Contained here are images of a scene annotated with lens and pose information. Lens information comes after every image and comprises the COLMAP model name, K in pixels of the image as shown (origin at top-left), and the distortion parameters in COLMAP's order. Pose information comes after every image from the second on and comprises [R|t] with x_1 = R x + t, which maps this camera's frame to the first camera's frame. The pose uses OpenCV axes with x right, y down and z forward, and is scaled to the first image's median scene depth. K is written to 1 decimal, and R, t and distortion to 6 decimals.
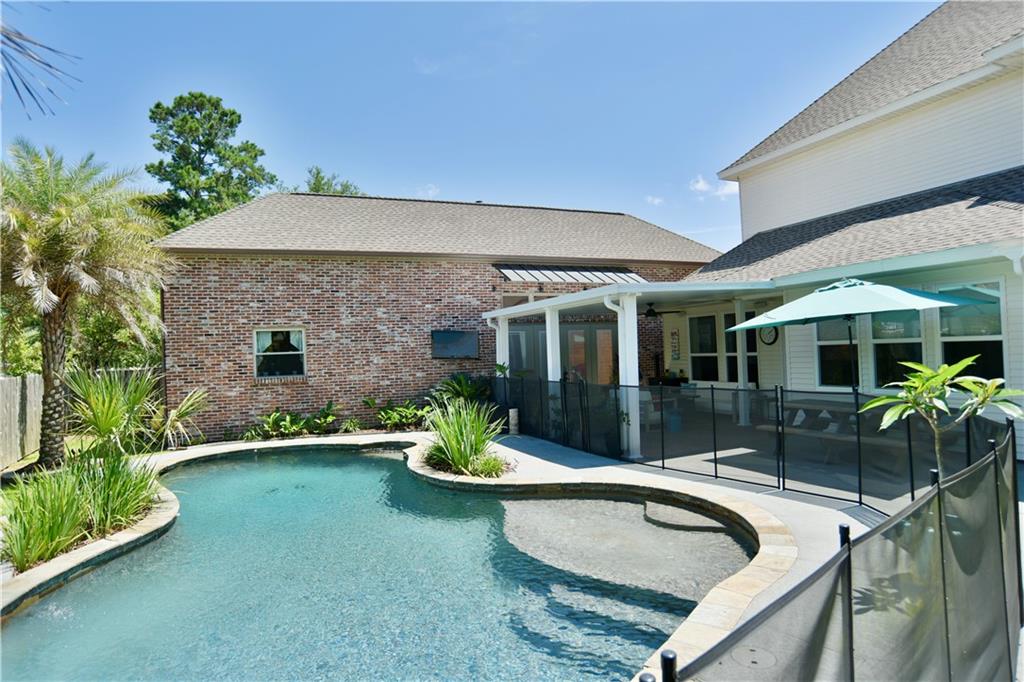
lens RADIAL K [[585.3, 0, 512.0], [0, 585.3, 345.8], [0, 0, 1]] dist [-0.057940, 0.003702]
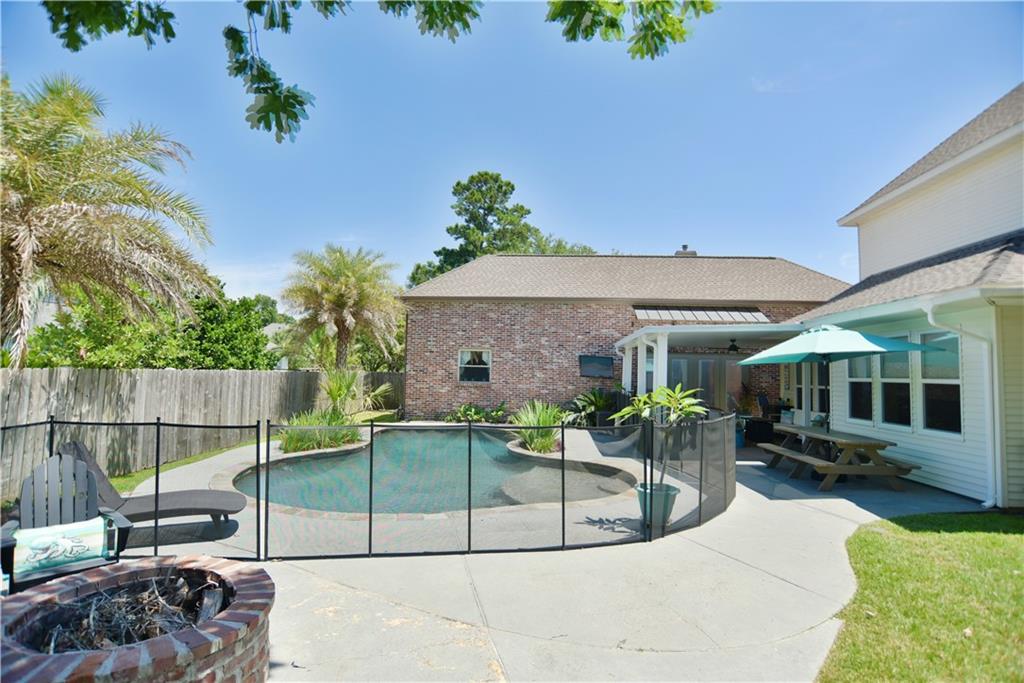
lens RADIAL K [[531.7, 0, 513.9], [0, 531.7, 339.7], [0, 0, 1]] dist [-0.041349, 0.001554]
pose [[0.883540, 0.027141, -0.467569, 0.294595], [-0.050848, 0.997977, -0.038155, -0.007221], [0.465588, 0.057487, 0.883133, -0.144868]]
